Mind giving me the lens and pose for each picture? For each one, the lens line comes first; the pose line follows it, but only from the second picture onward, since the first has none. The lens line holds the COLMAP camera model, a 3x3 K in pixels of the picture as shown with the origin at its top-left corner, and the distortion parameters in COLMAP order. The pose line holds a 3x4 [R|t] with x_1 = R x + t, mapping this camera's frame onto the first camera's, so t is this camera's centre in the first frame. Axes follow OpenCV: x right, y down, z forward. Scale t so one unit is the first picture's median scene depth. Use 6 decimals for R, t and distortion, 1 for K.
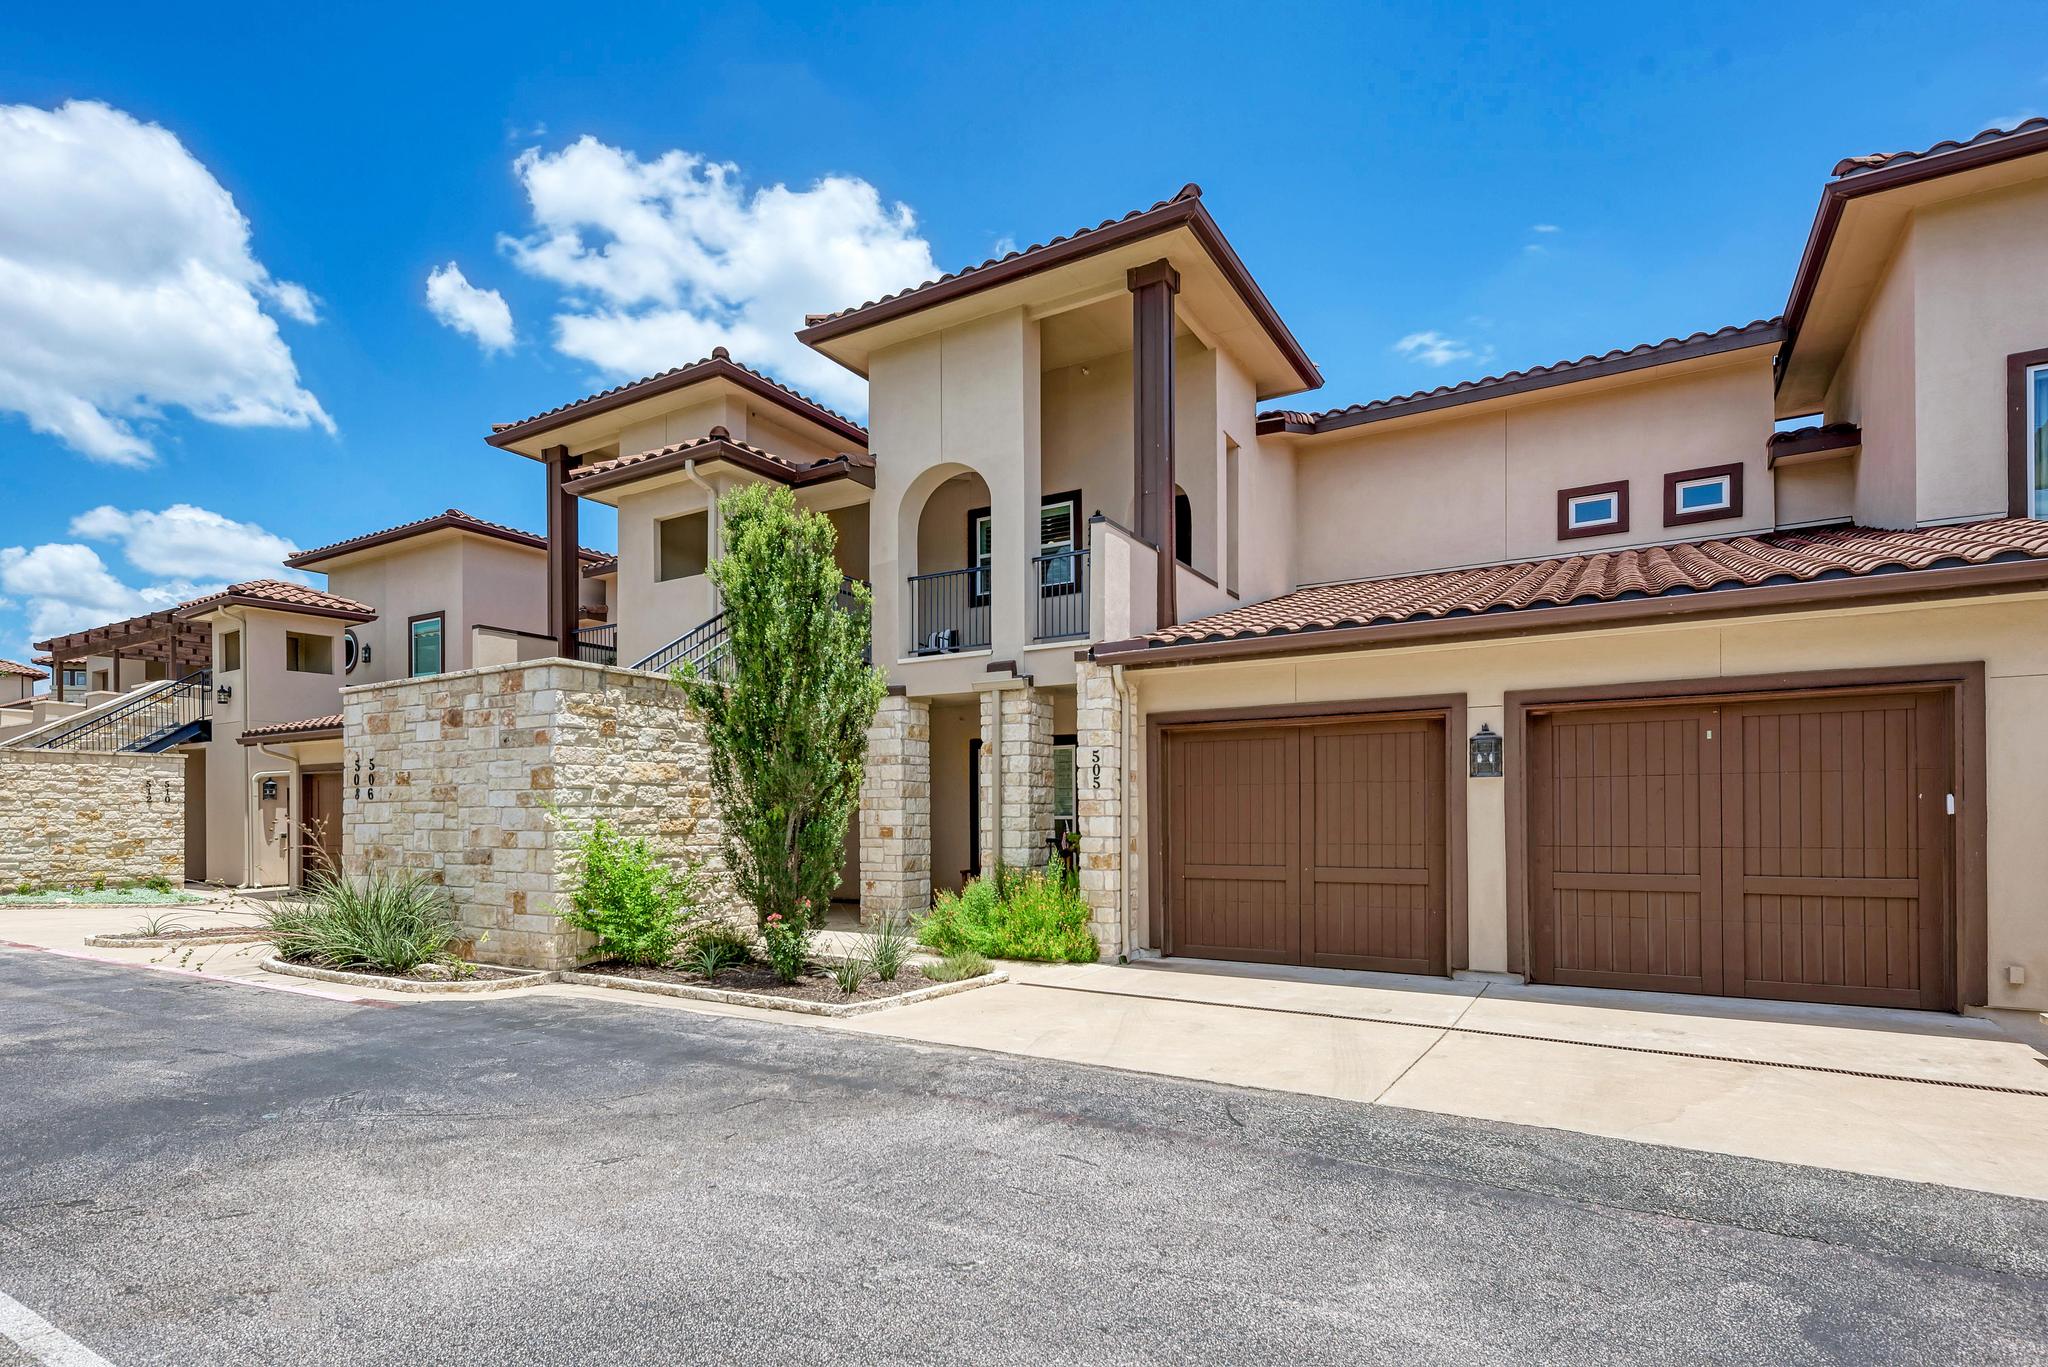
lens RADIAL K [[1074.7, 0, 894.9], [0, 1074.7, 802.3], [0, 0, 1]] dist [0.012119, -0.002465]
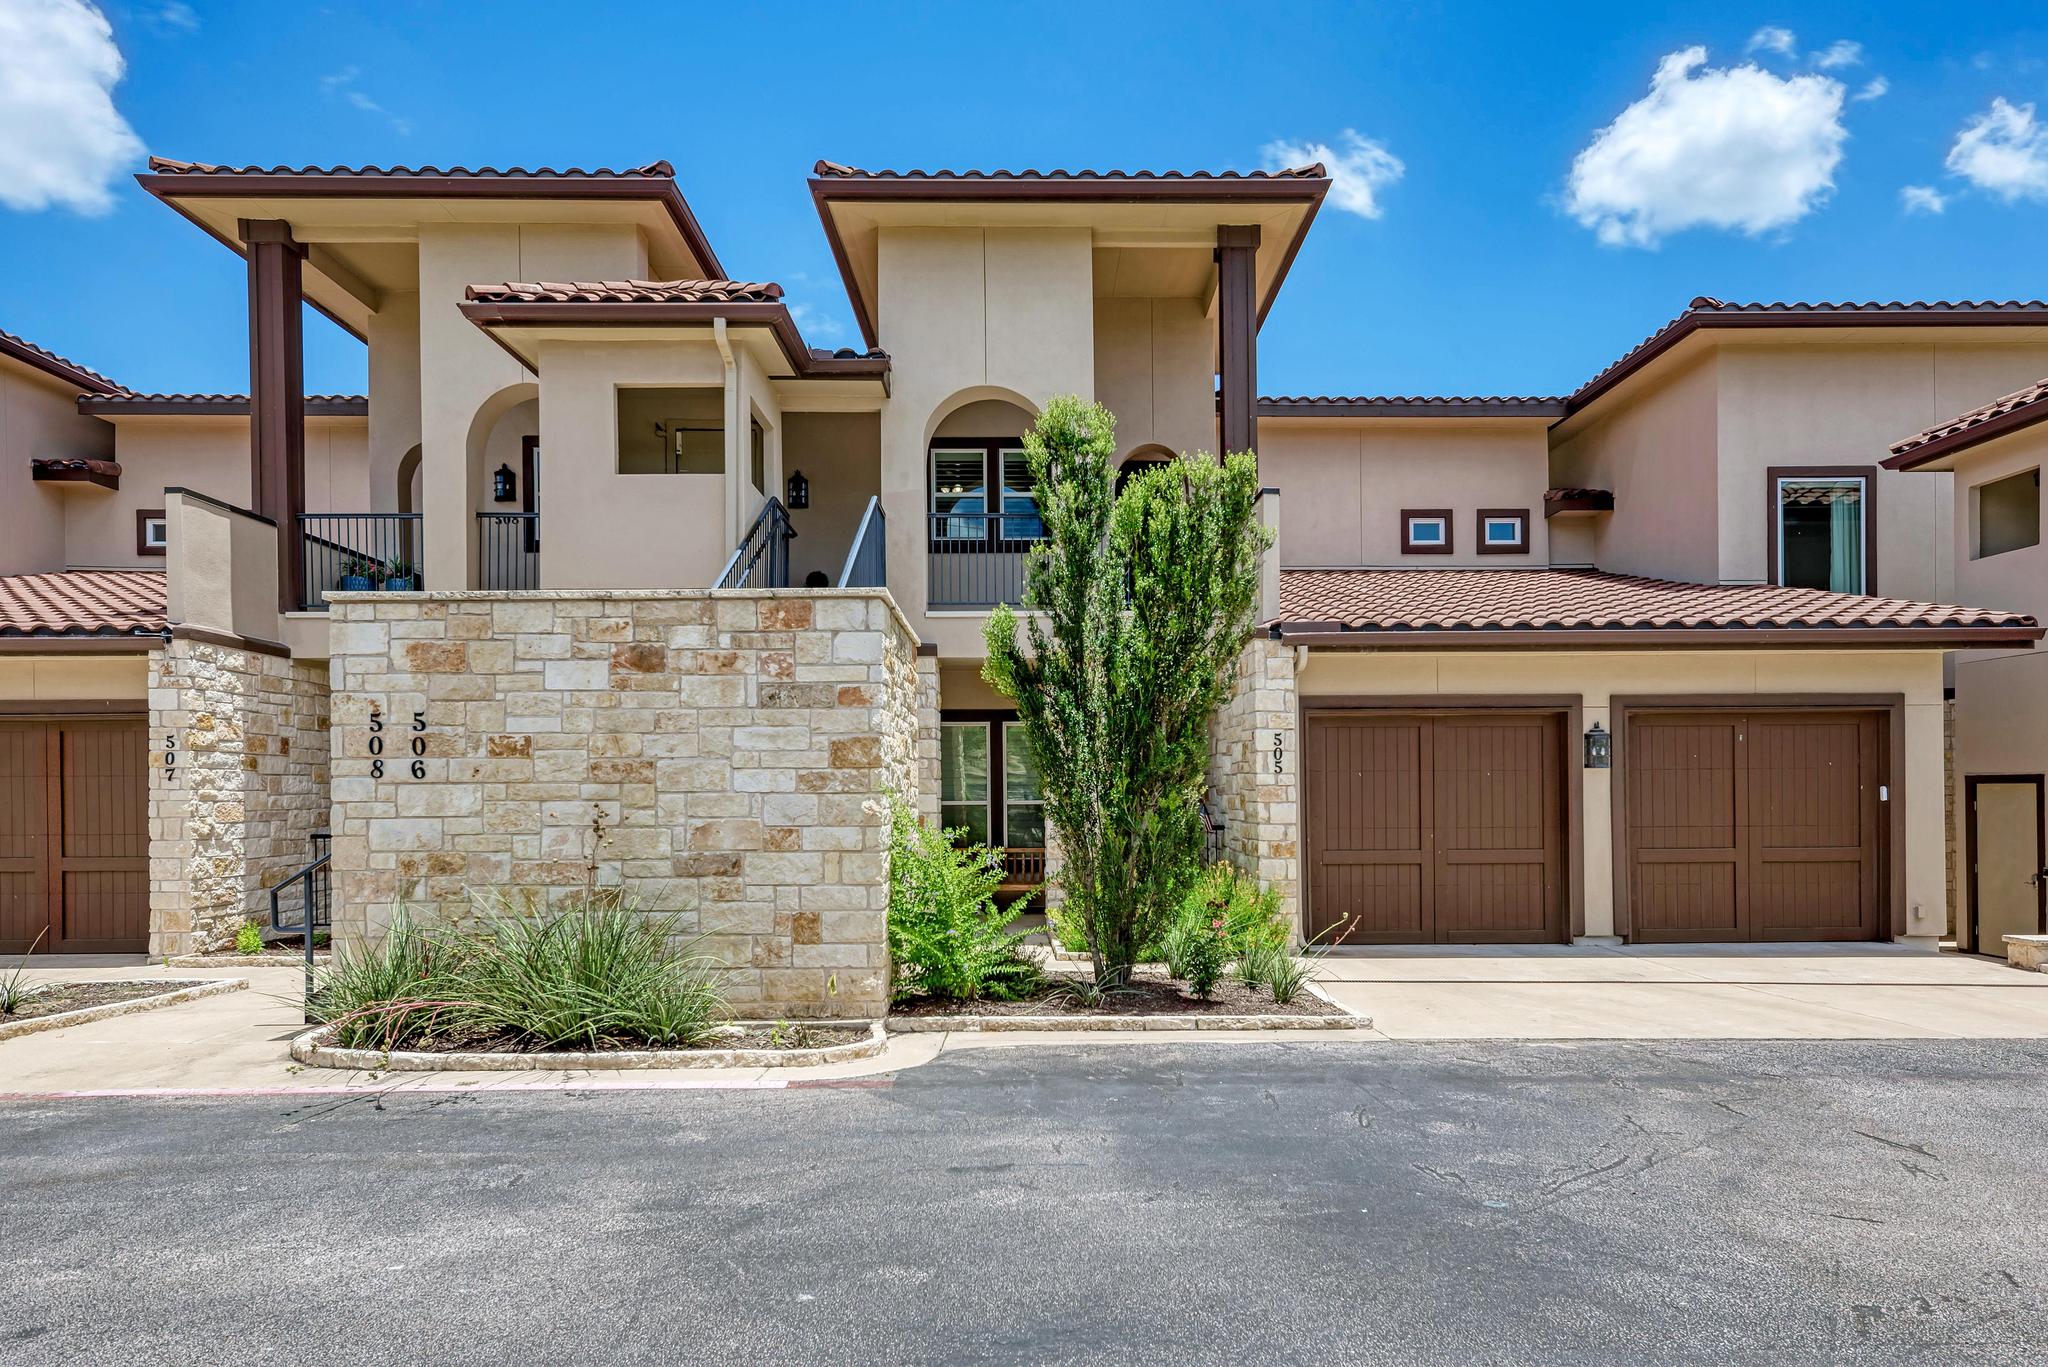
lens RADIAL K [[1255.7, 0, 1030.1], [0, 1255.7, 781.3], [0, 0, 1]] dist [0.016226, 0.000404]
pose [[0.816923, 0.006486, 0.576710, -0.687927], [-0.007027, 0.999974, -0.001292, -0.003016], [-0.576703, -0.002998, 0.816948, 0.233736]]
